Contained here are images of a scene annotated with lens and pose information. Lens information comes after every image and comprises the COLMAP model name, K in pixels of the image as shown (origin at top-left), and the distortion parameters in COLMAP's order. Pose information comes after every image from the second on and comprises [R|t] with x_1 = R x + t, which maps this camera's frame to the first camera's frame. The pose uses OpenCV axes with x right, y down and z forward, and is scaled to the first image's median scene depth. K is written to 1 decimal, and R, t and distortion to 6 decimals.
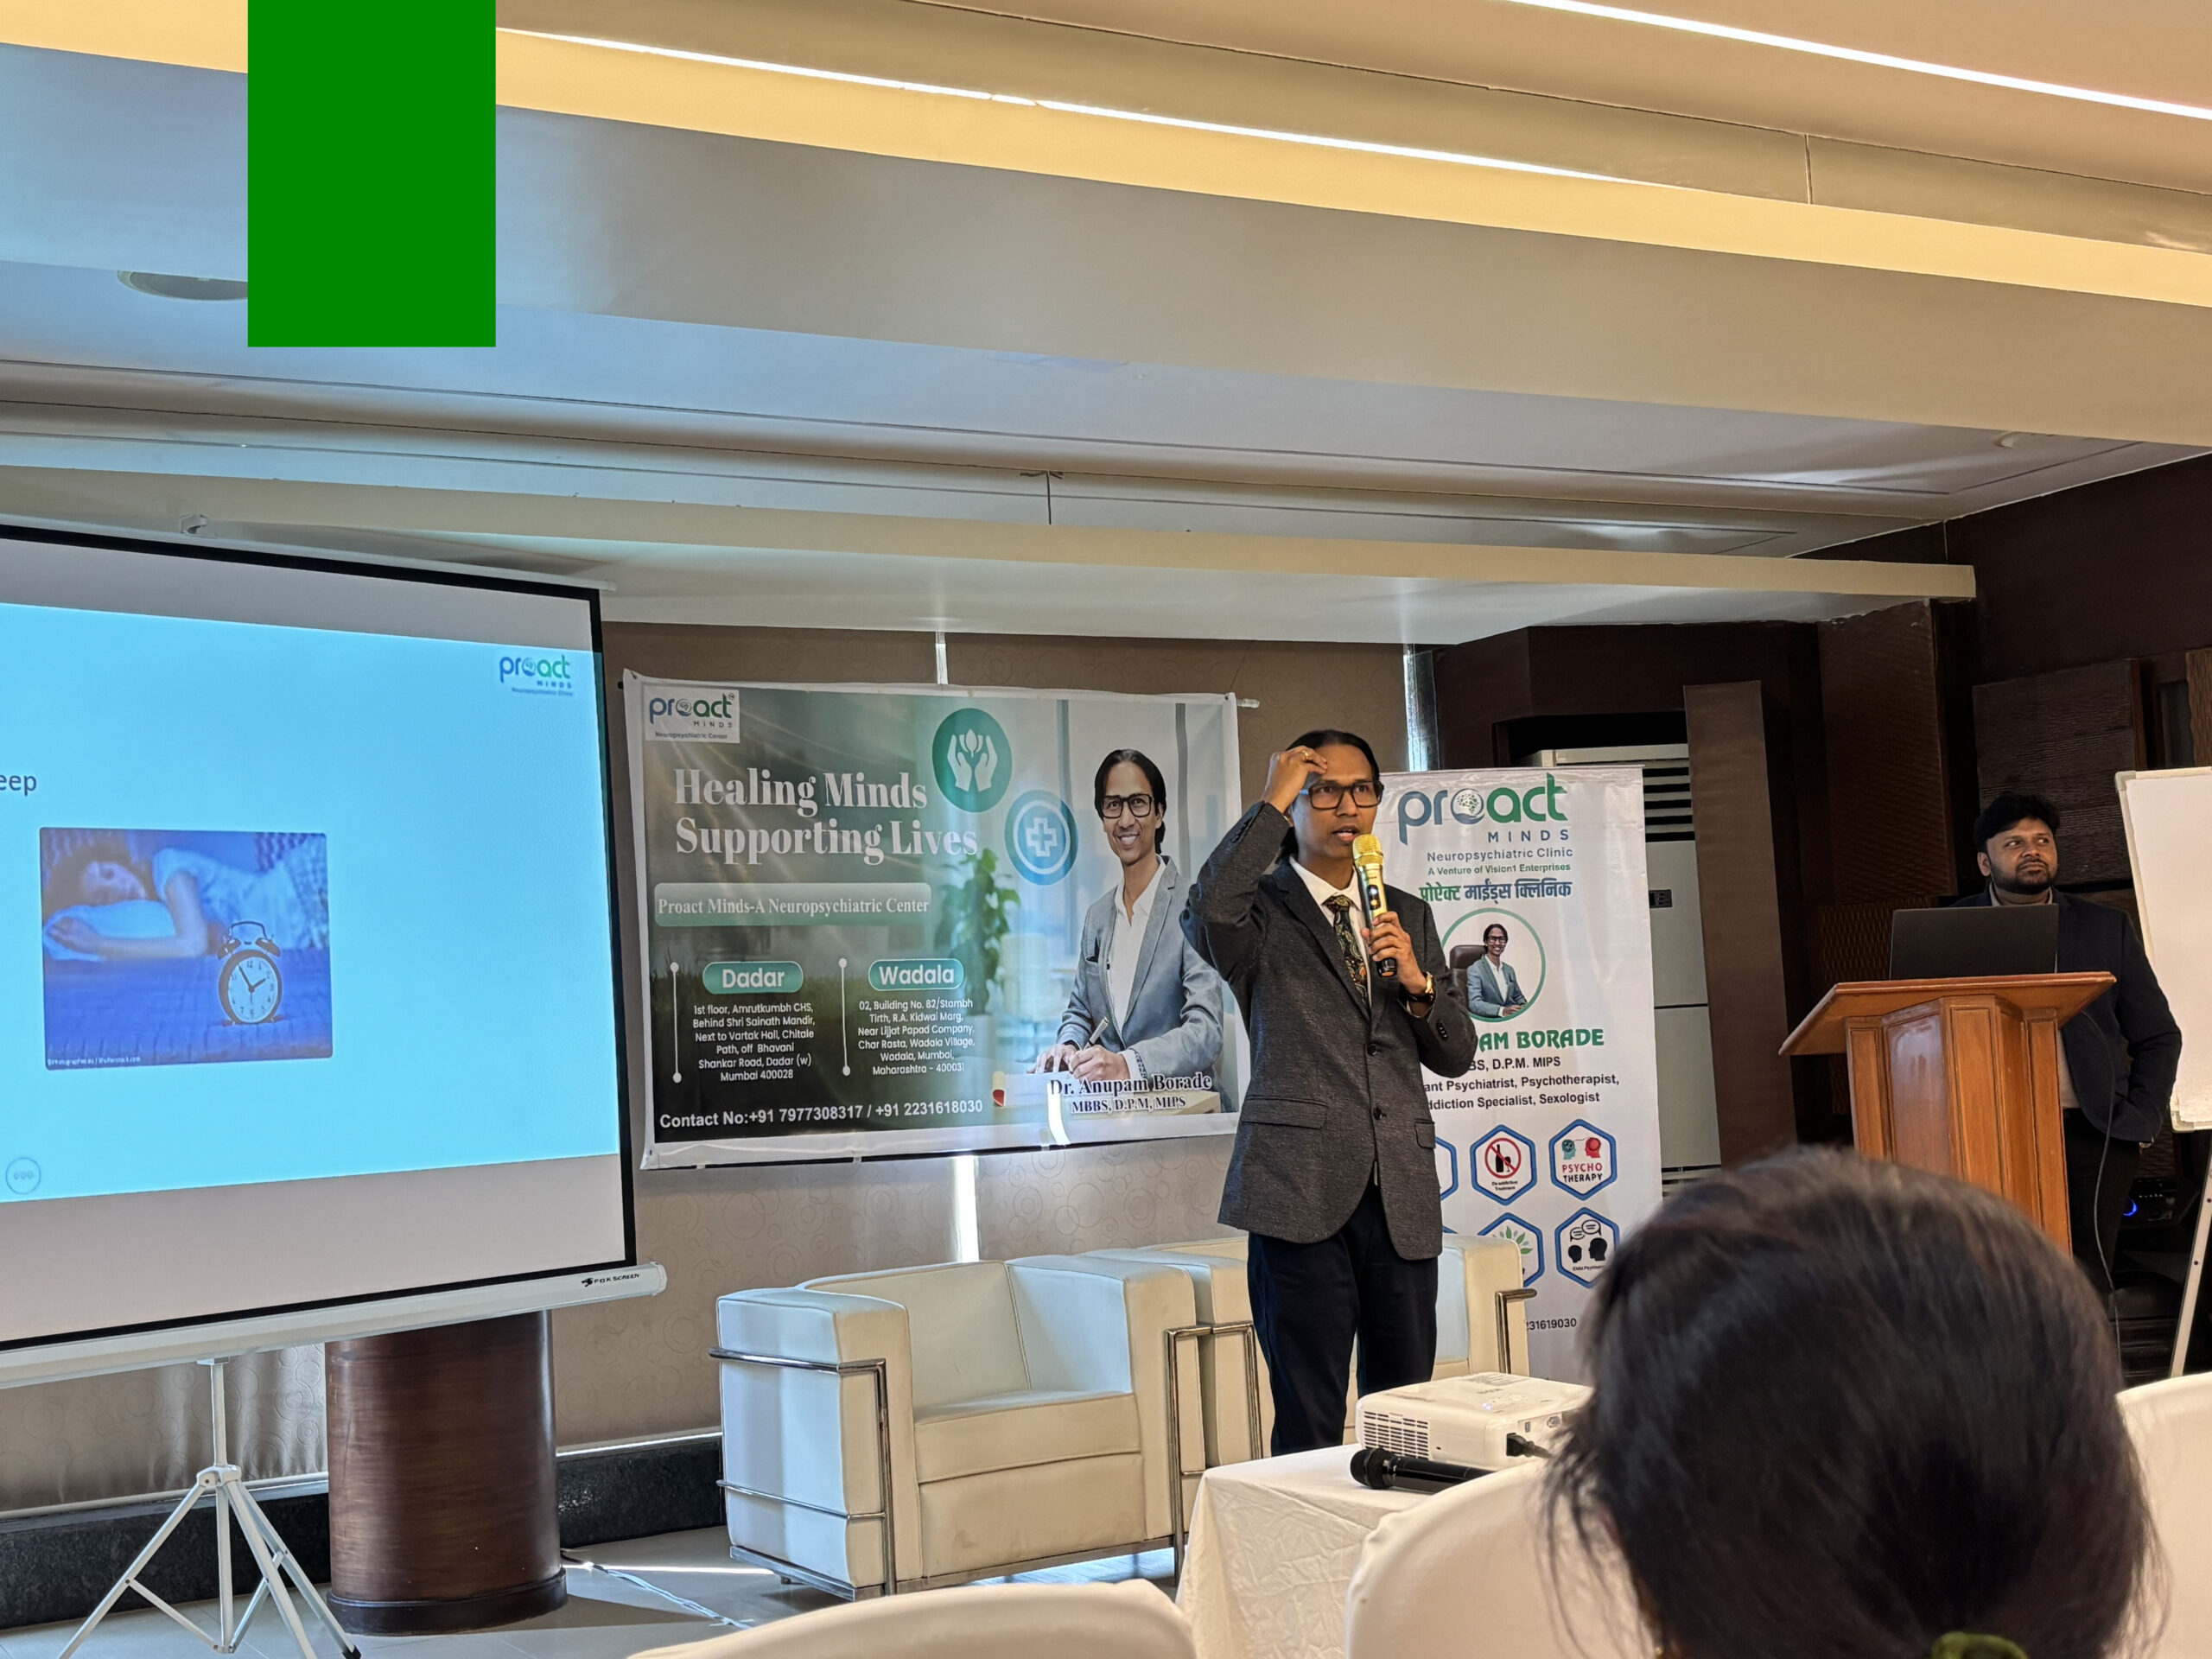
lens RADIAL K [[2791.7, 0, 1123.8], [0, 2791.7, 827.5], [0, 0, 1]] dist [0.251196, -0.912465]
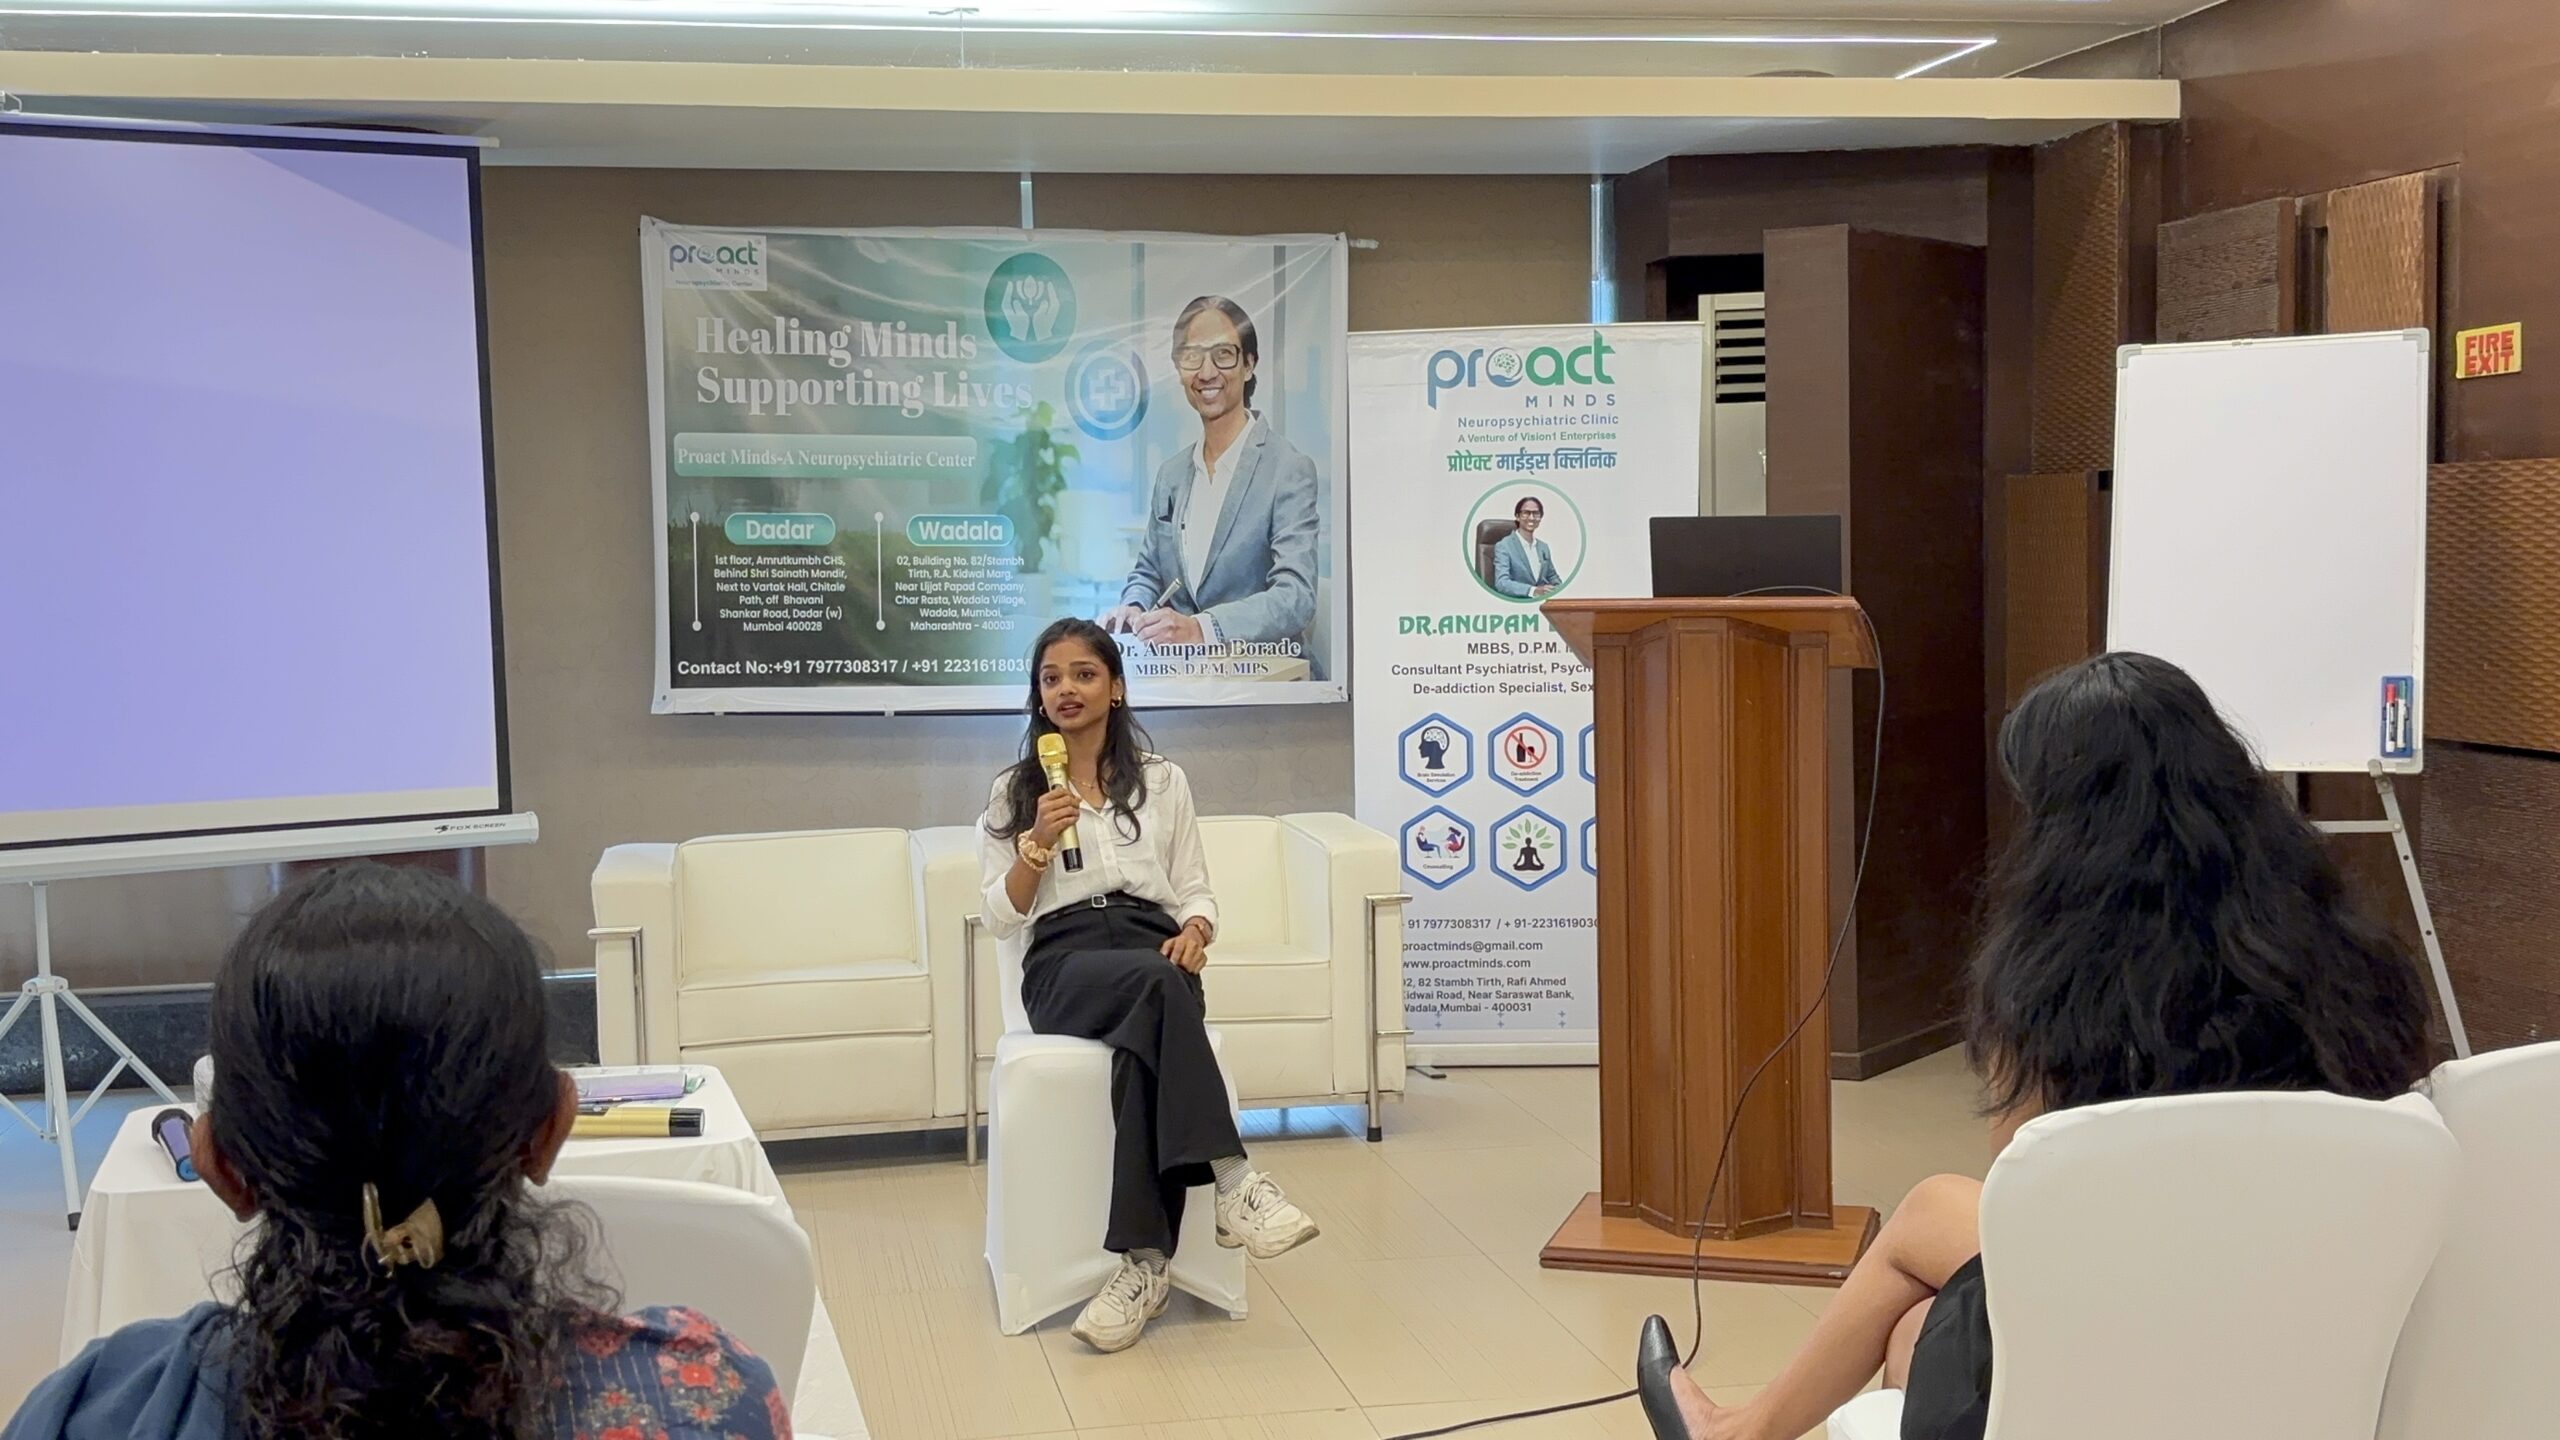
lens RADIAL K [[2877.3, 0, 1280.0], [0, 2877.3, 720.0], [0, 0, 1]] dist [0.274431, -1.027613]
pose [[0.948490, 0.054304, -0.312119, 0.355325], [-0.007185, 0.988634, 0.150172, -0.035177], [0.316726, -0.140194, 0.938099, 0.072375]]
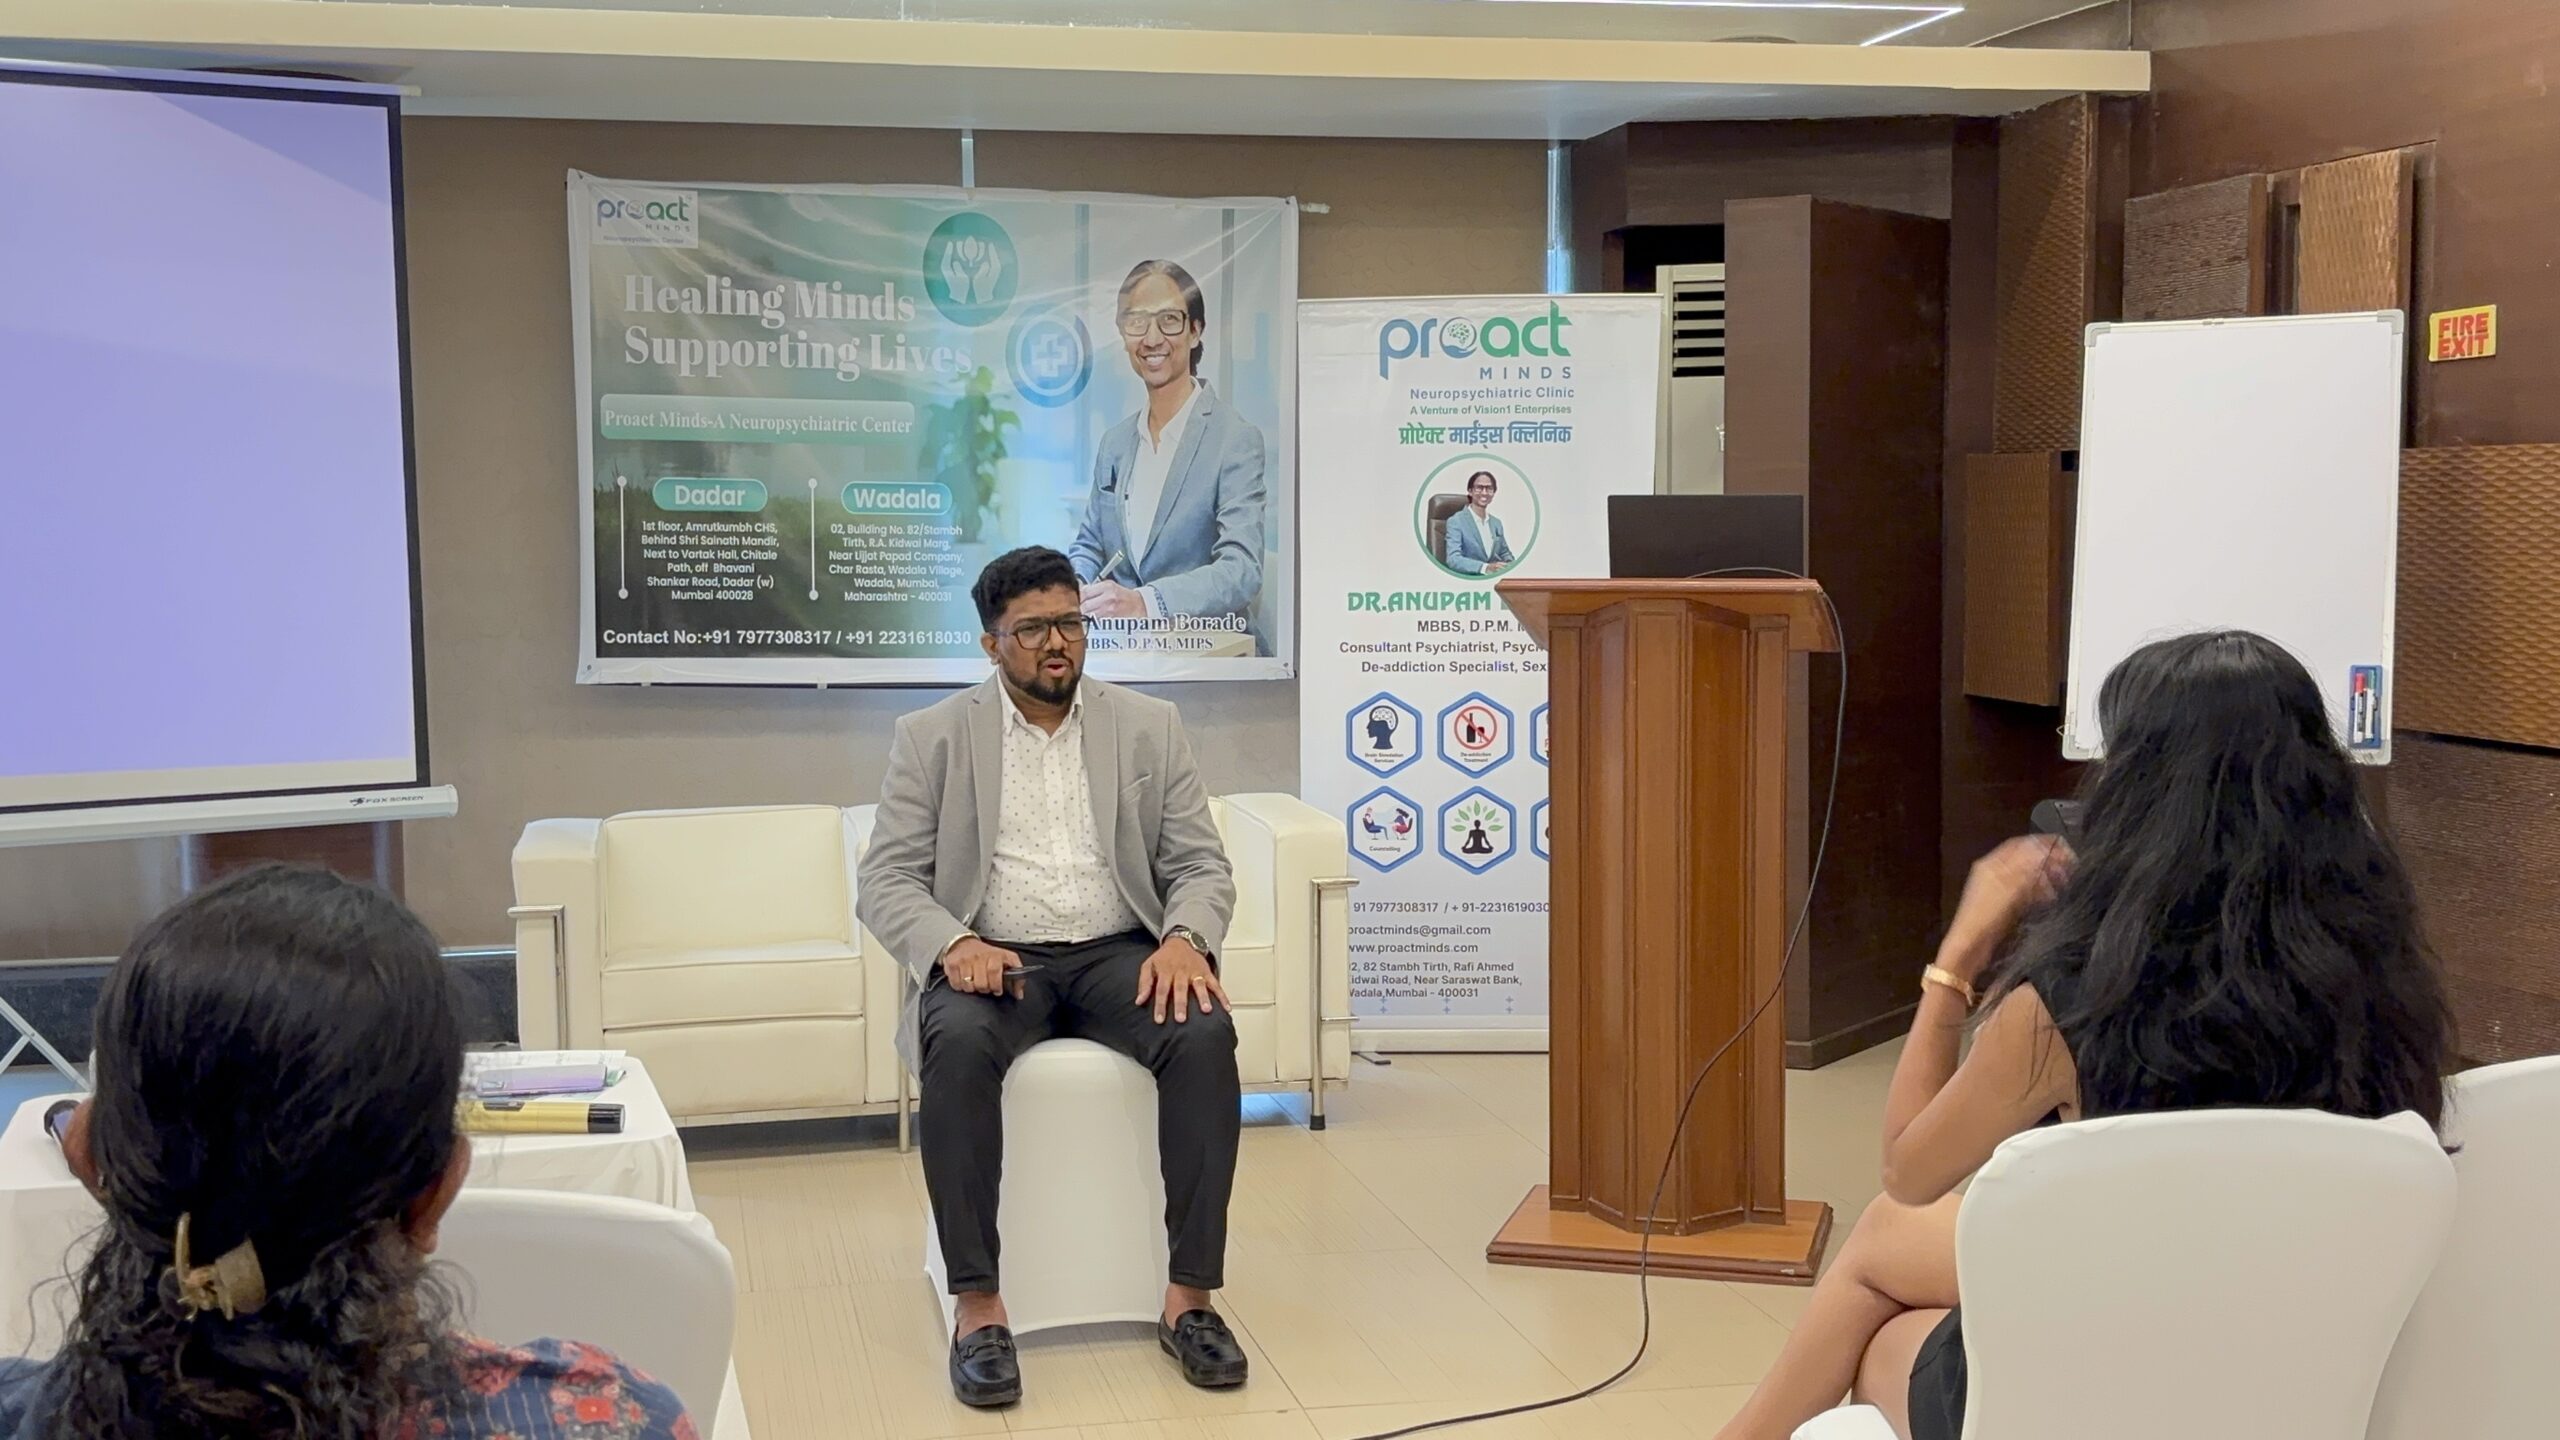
lens RADIAL K [[2898.0, 0, 1282.1], [0, 2898.0, 740.0], [0, 0, 1]] dist [0.258952, -1.009029]
pose [[0.954010, 0.068705, -0.291797, 0.349495], [-0.020053, 0.985828, 0.166557, -0.034713], [0.299105, -0.153046, 0.941867, 0.088770]]
